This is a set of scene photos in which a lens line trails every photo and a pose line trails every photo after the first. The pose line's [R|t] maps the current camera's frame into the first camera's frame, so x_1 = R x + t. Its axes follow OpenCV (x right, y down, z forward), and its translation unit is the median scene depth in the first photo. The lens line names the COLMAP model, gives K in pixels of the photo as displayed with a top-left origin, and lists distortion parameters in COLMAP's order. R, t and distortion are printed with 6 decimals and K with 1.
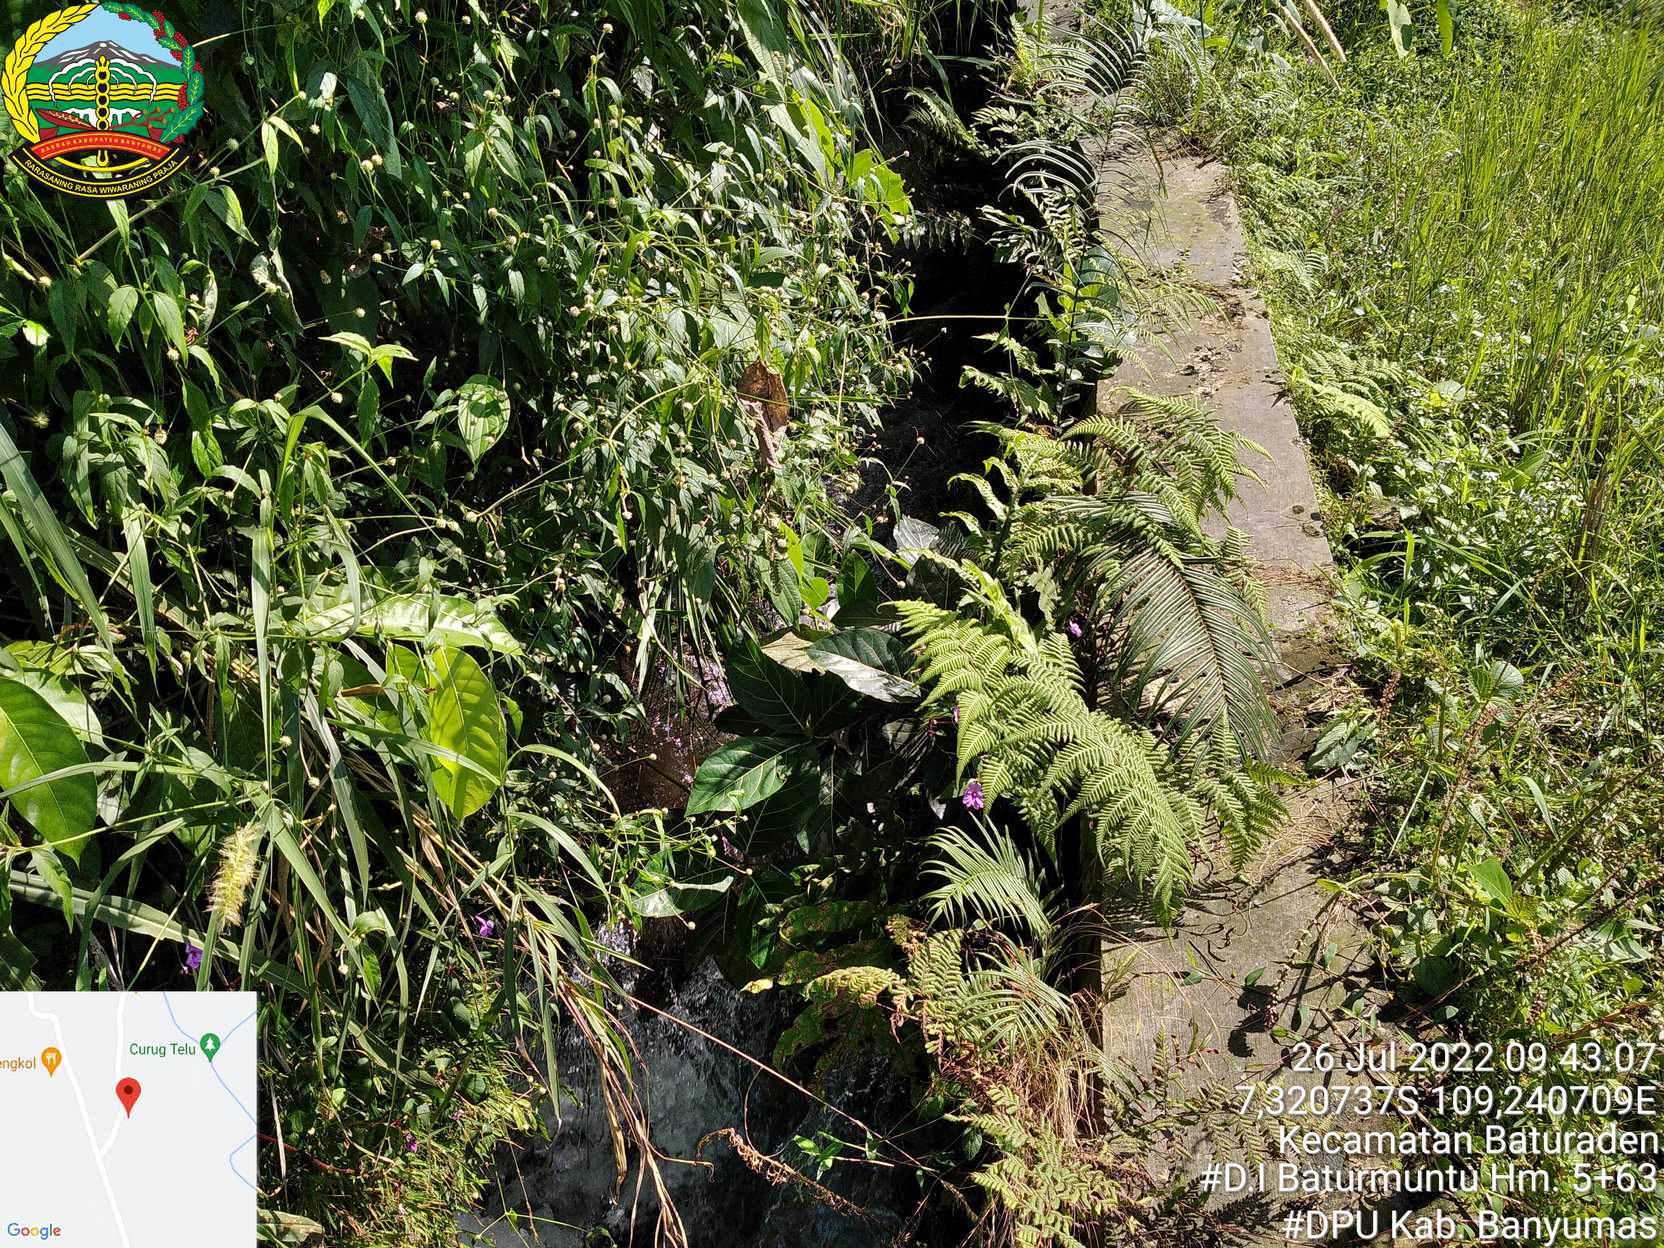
lens RADIAL K [[1377.4, 0, 839.7], [0, 1377.4, 623.8], [0, 0, 1]] dist [0.051618, -0.126894]
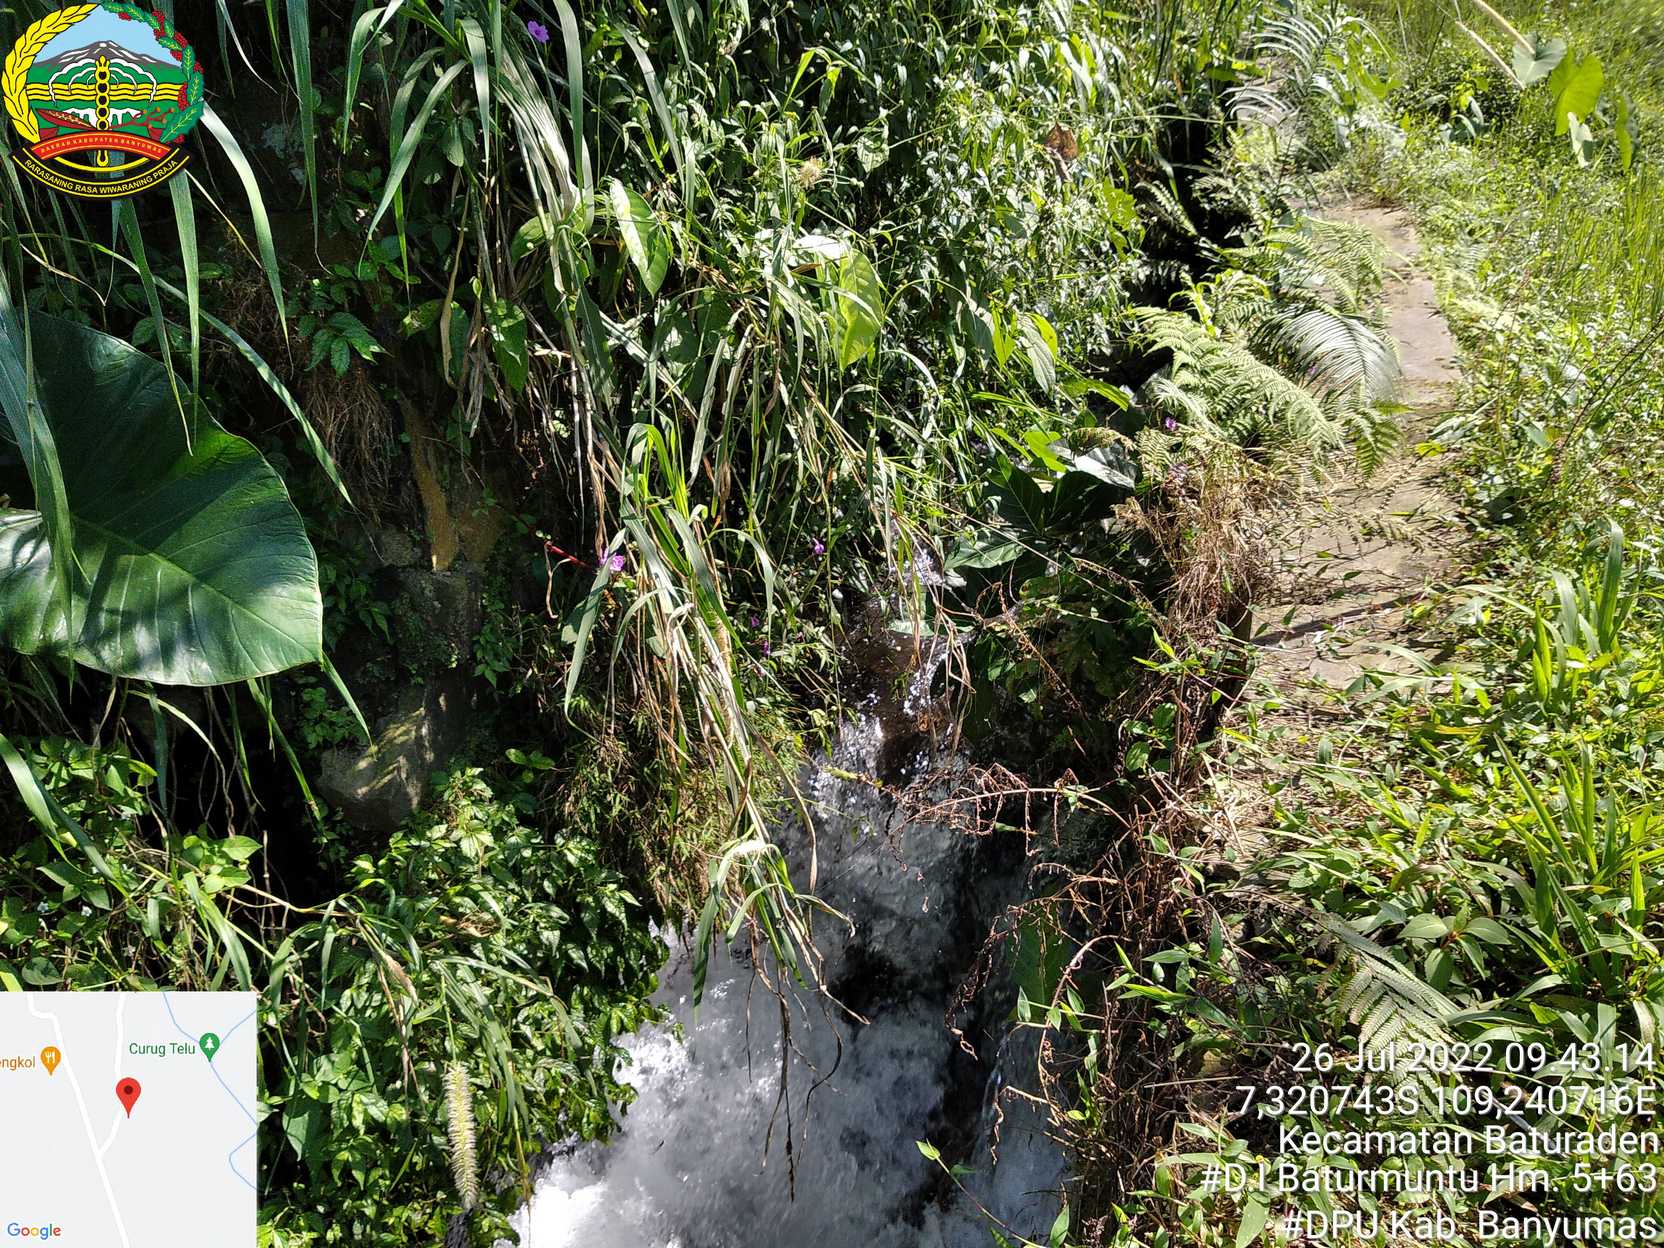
lens RADIAL K [[1377.4, 0, 841.2], [0, 1377.4, 617.9], [0, 0, 1]] dist [0.051618, -0.126894]
pose [[0.987558, 0.078606, -0.136196, -0.038156], [-0.097557, 0.985534, -0.138586, 0.548133], [0.123333, 0.150148, 0.980941, -0.419072]]
